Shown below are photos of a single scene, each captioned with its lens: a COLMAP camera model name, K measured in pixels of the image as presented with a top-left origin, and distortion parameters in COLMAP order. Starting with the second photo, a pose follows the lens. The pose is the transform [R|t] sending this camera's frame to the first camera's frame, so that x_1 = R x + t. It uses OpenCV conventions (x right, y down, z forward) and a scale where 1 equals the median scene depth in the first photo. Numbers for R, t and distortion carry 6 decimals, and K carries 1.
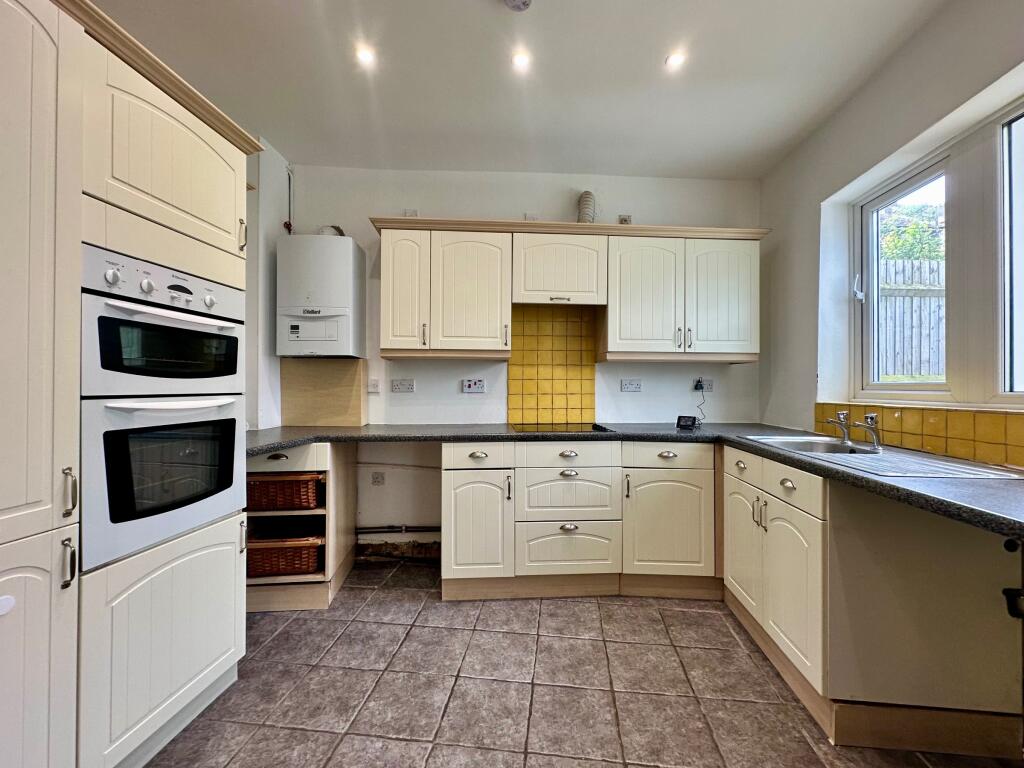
lens RADIAL K [[410.9, 0, 512.0], [0, 410.9, 384.0], [0, 0, 1]] dist [-0.000406, 0.000325]
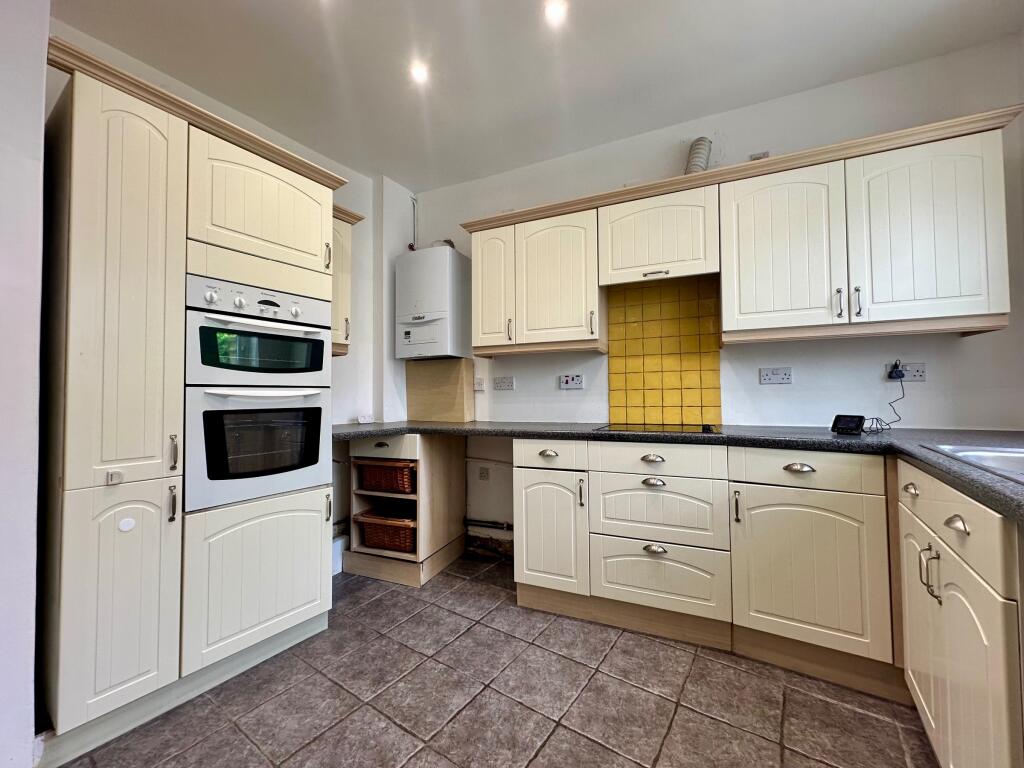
lens RADIAL K [[410.2, 0, 512.0], [0, 410.2, 384.0], [0, 0, 1]] dist [-0.000395, 0.000101]
pose [[0.880555, -0.025329, -0.473266, 0.286501], [0.014692, 0.999550, -0.026160, 0.040443], [0.473716, 0.016083, 0.880531, 0.151167]]
